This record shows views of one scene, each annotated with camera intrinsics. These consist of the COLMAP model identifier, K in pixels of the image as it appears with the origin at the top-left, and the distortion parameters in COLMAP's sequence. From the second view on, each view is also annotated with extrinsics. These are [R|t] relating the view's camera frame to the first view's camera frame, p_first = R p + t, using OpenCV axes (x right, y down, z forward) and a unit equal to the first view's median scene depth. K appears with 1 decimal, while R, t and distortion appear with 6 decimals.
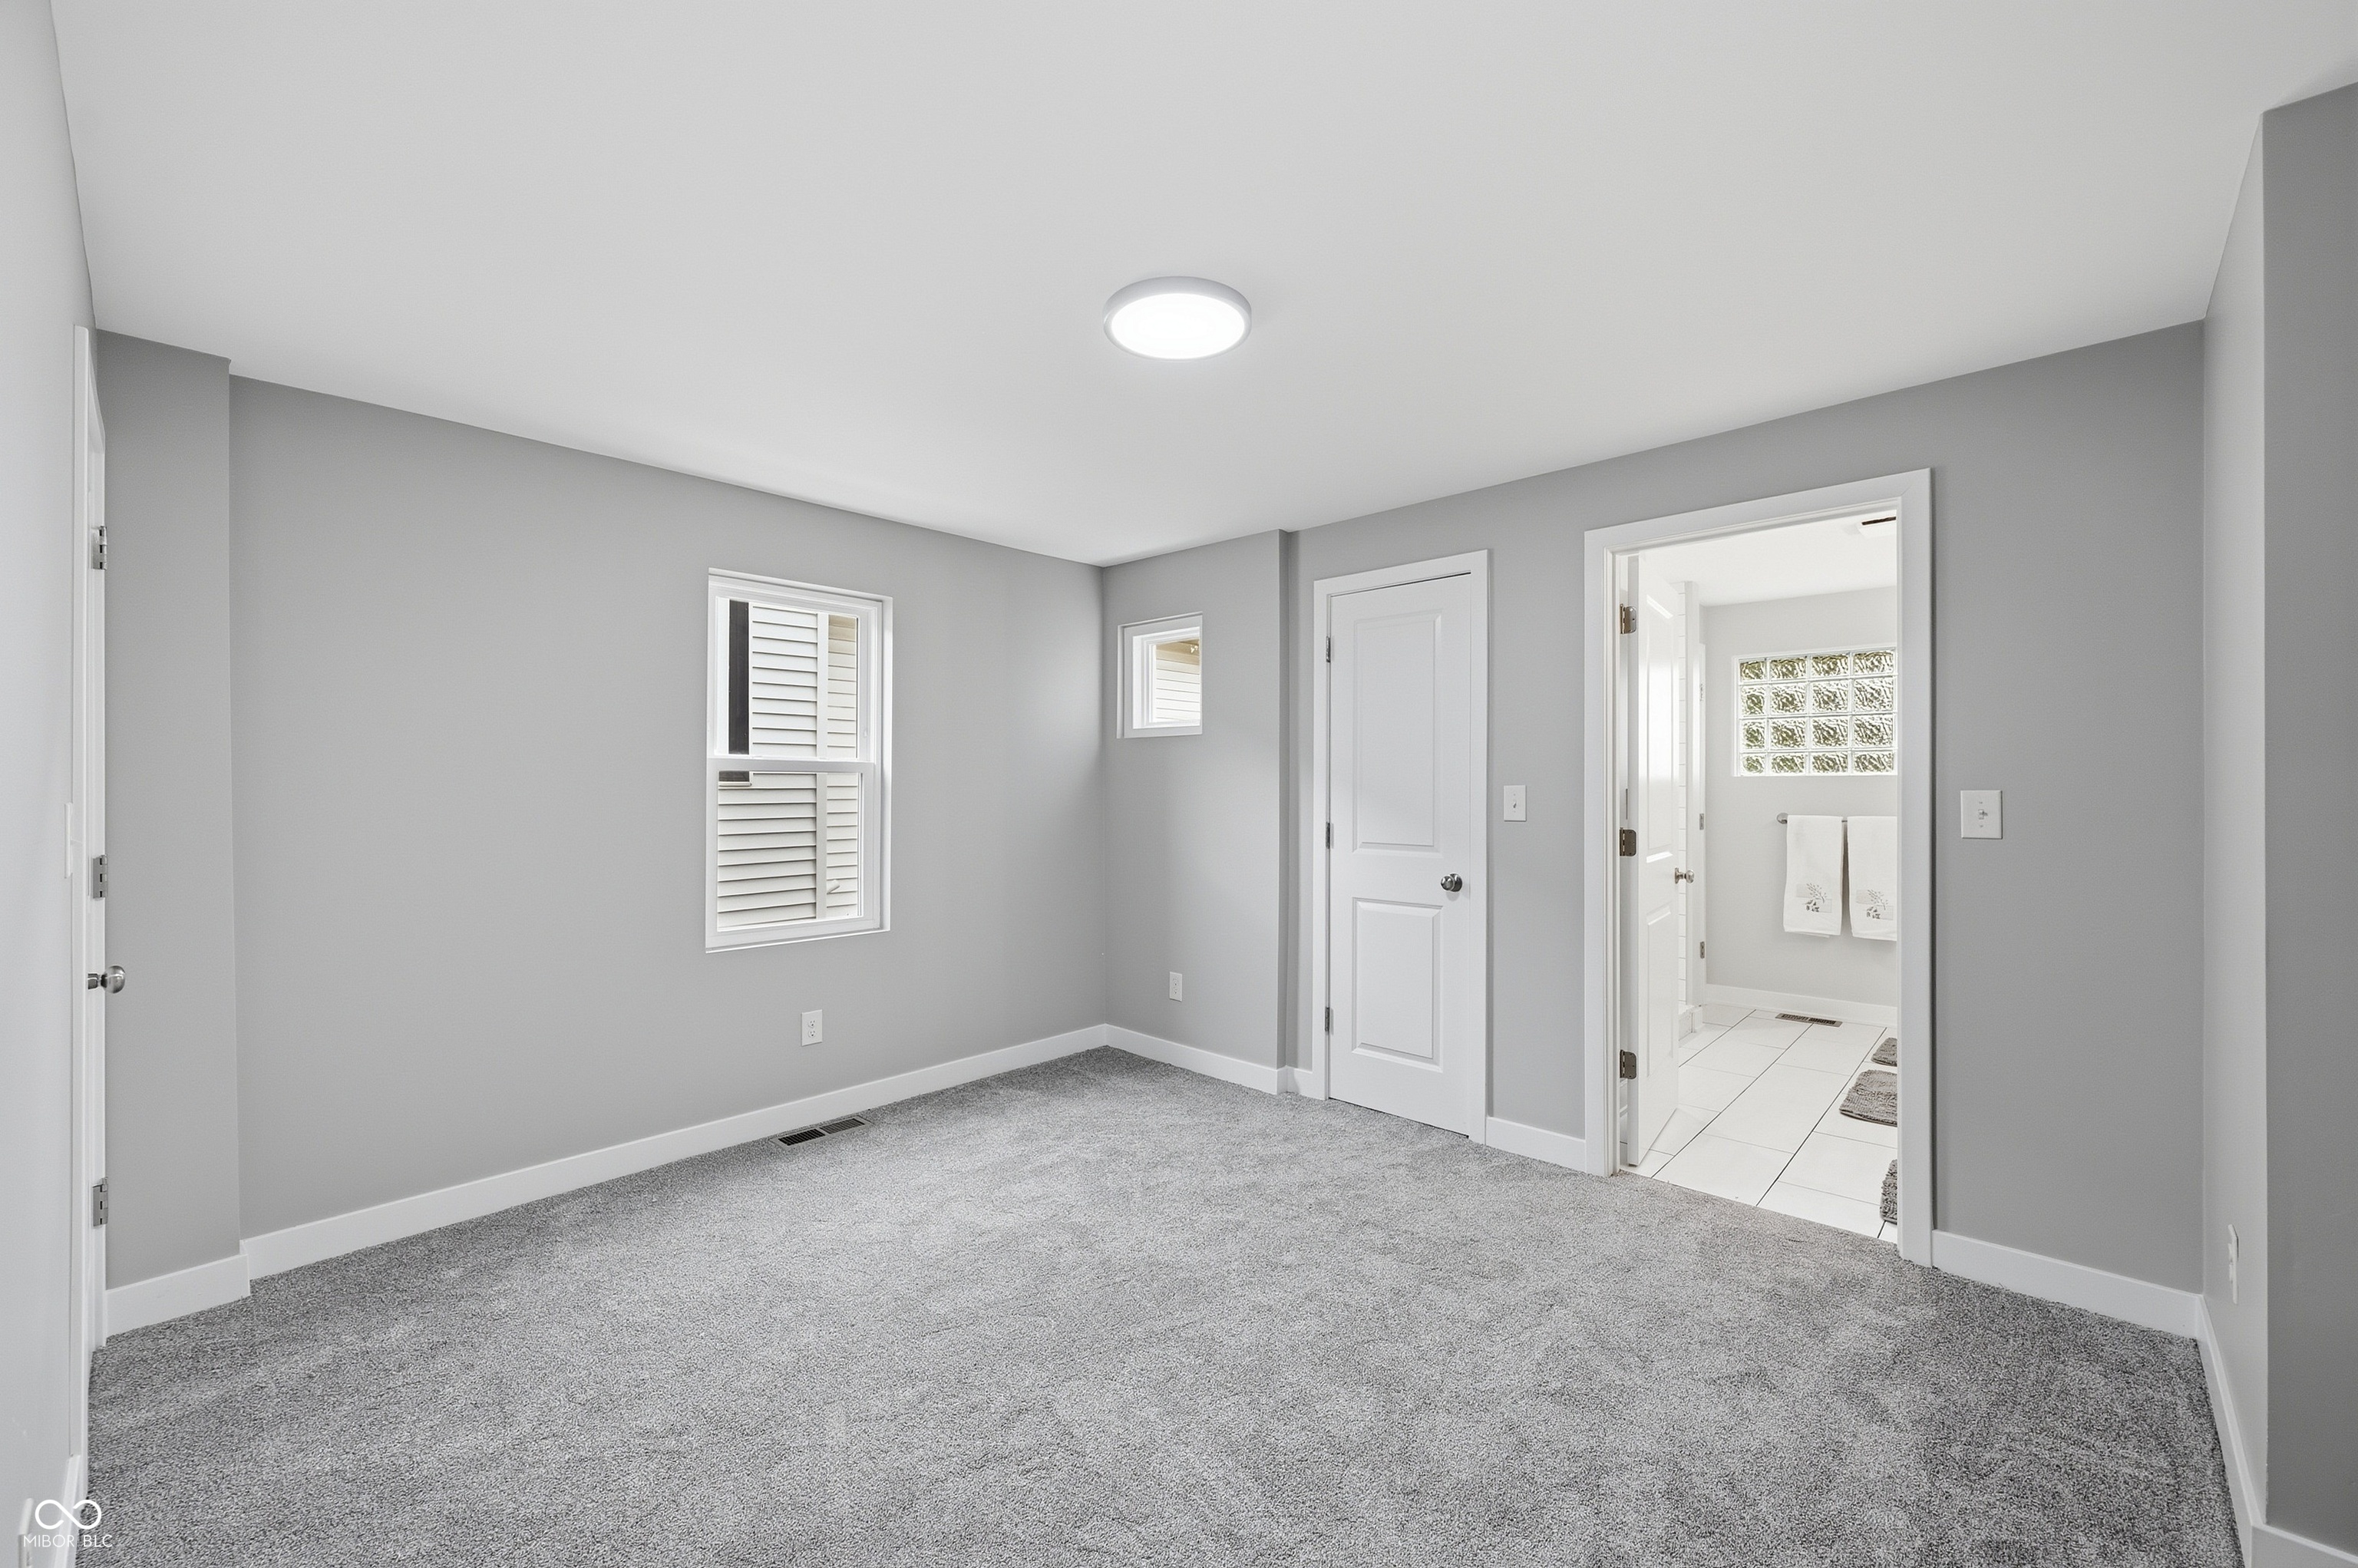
lens RADIAL K [[953.4, 0, 1185.2], [0, 953.4, 786.3], [0, 0, 1]] dist [0.001476, -0.000817]
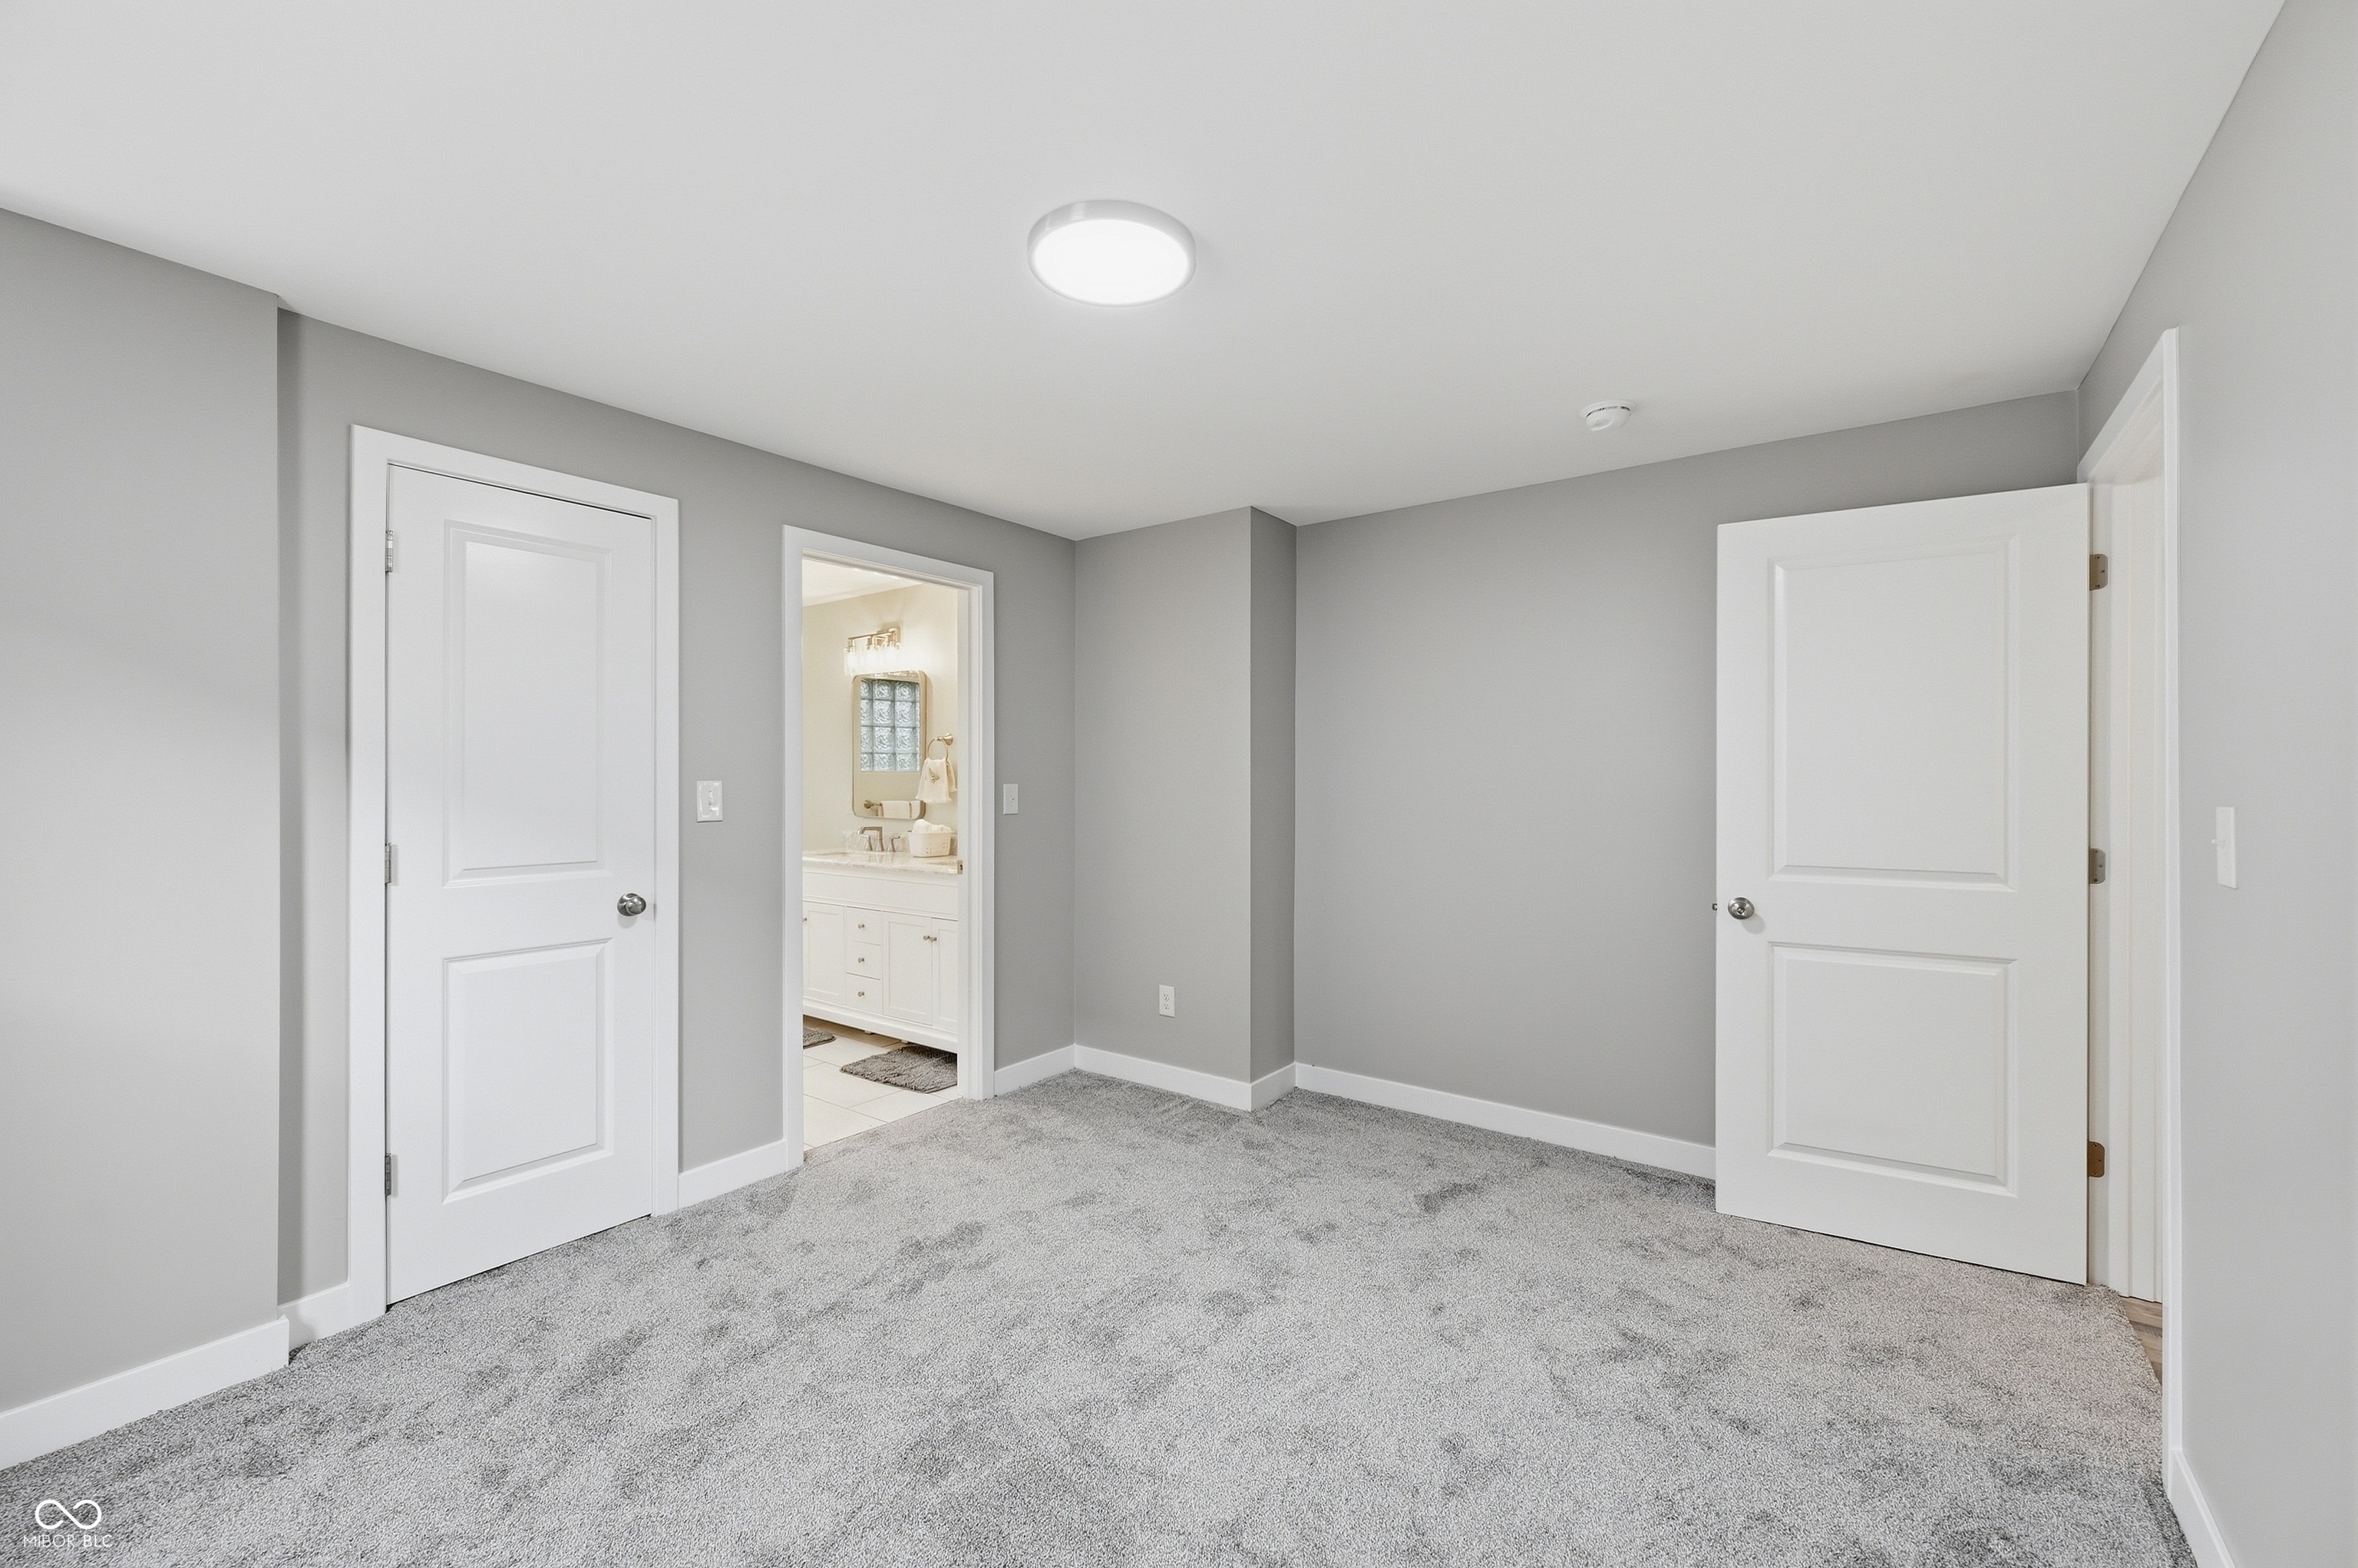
lens RADIAL K [[953.4, 0, 1183.3], [0, 953.4, 768.8], [0, 0, 1]] dist [0.001476, -0.000817]
pose [[-0.133060, 0.007075, 0.991083, -0.578561], [-0.007997, 0.999934, -0.008212, -0.008380], [-0.991076, -0.009018, -0.132995, 0.674108]]
